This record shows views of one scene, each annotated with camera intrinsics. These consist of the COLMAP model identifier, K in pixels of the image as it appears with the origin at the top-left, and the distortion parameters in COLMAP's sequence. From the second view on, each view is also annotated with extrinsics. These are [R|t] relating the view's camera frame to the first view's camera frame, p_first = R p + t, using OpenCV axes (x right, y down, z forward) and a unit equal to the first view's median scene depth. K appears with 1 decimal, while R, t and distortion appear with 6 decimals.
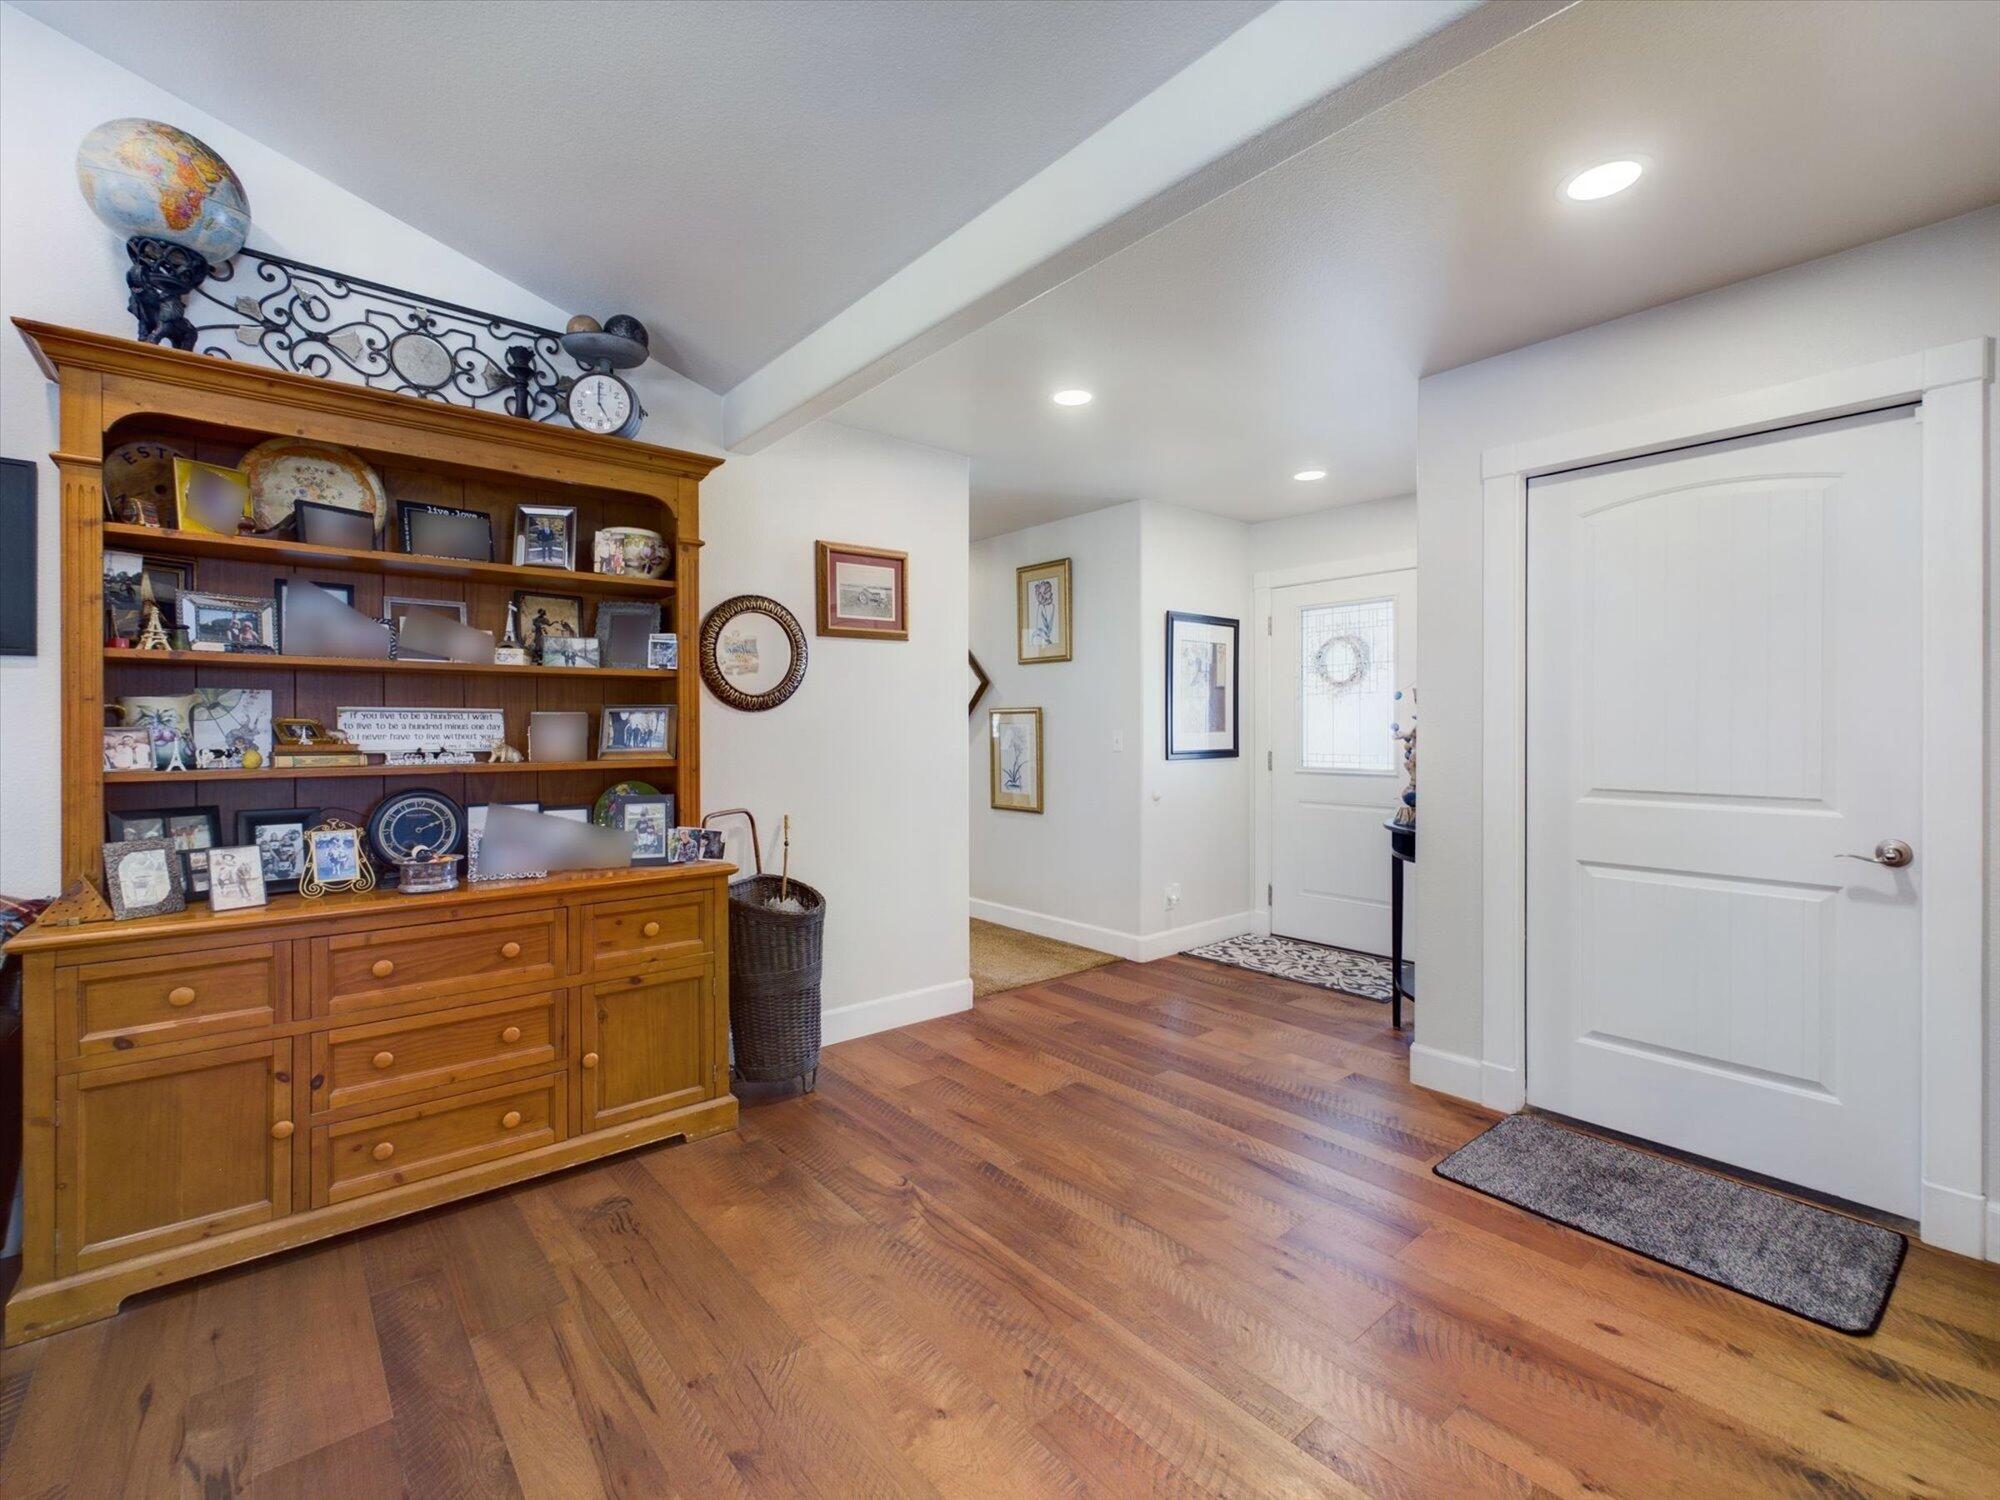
lens RADIAL K [[912.5, 0, 1003.0], [0, 912.5, 736.3], [0, 0, 1]] dist [0.000202, 0.000013]
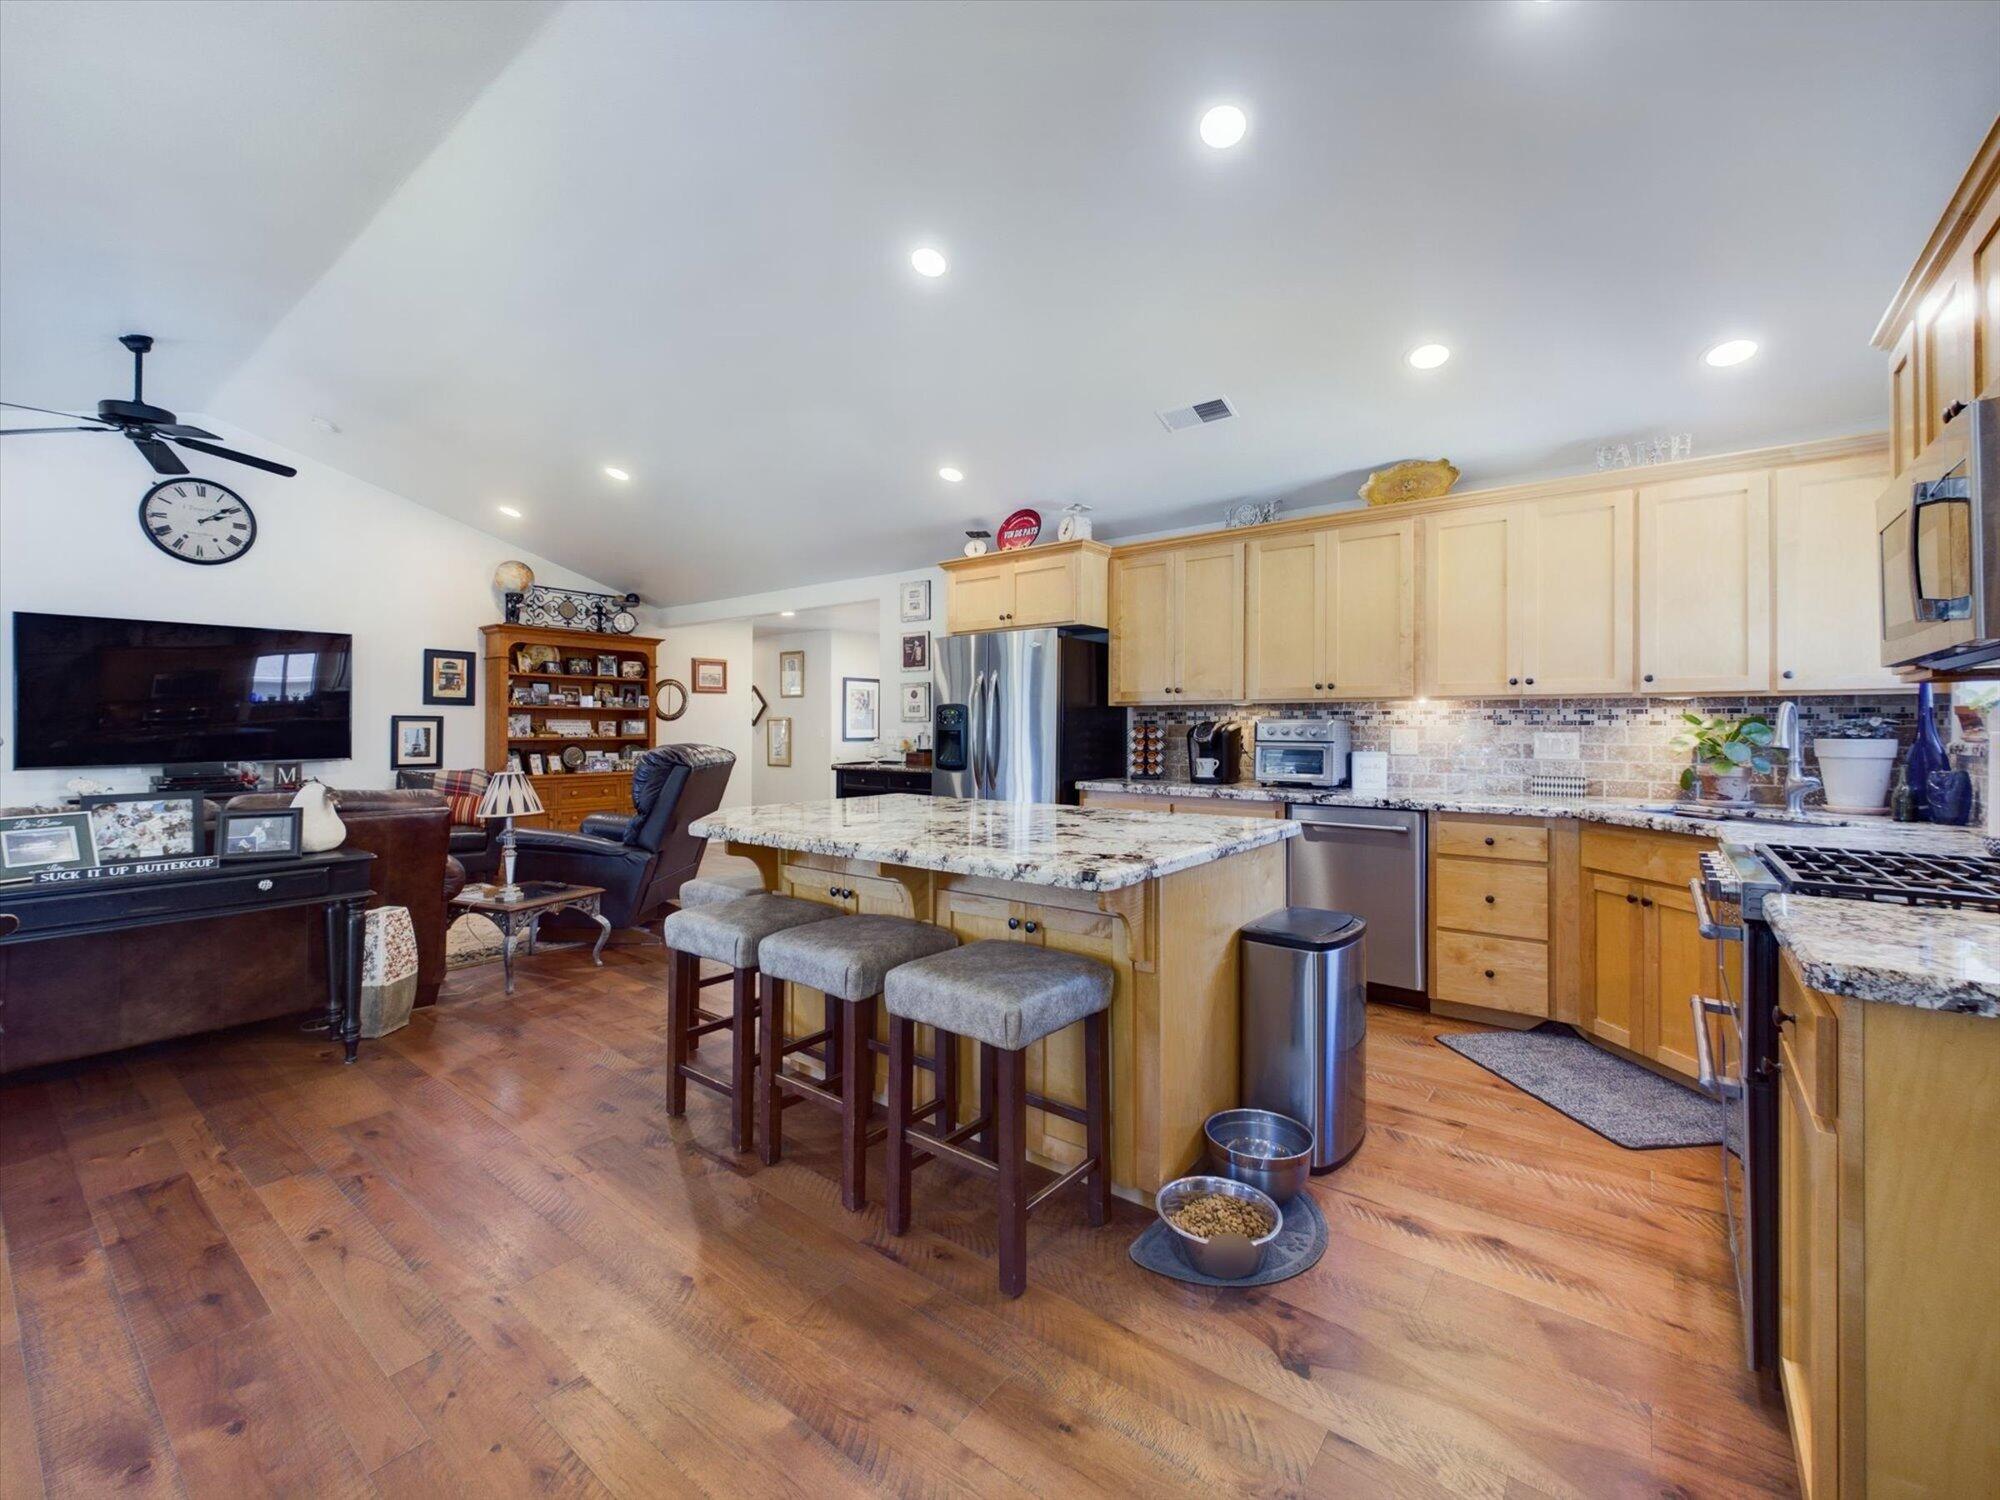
lens RADIAL K [[823.8, 0, 991.9], [0, 823.8, 722.6], [0, 0, 1]] dist [0.002685, 0.000198]
pose [[0.977189, 0.006632, 0.212268, 0.181004], [-0.003312, 0.999867, -0.015995, 0.017250], [-0.212346, 0.014927, 0.977081, -1.937472]]
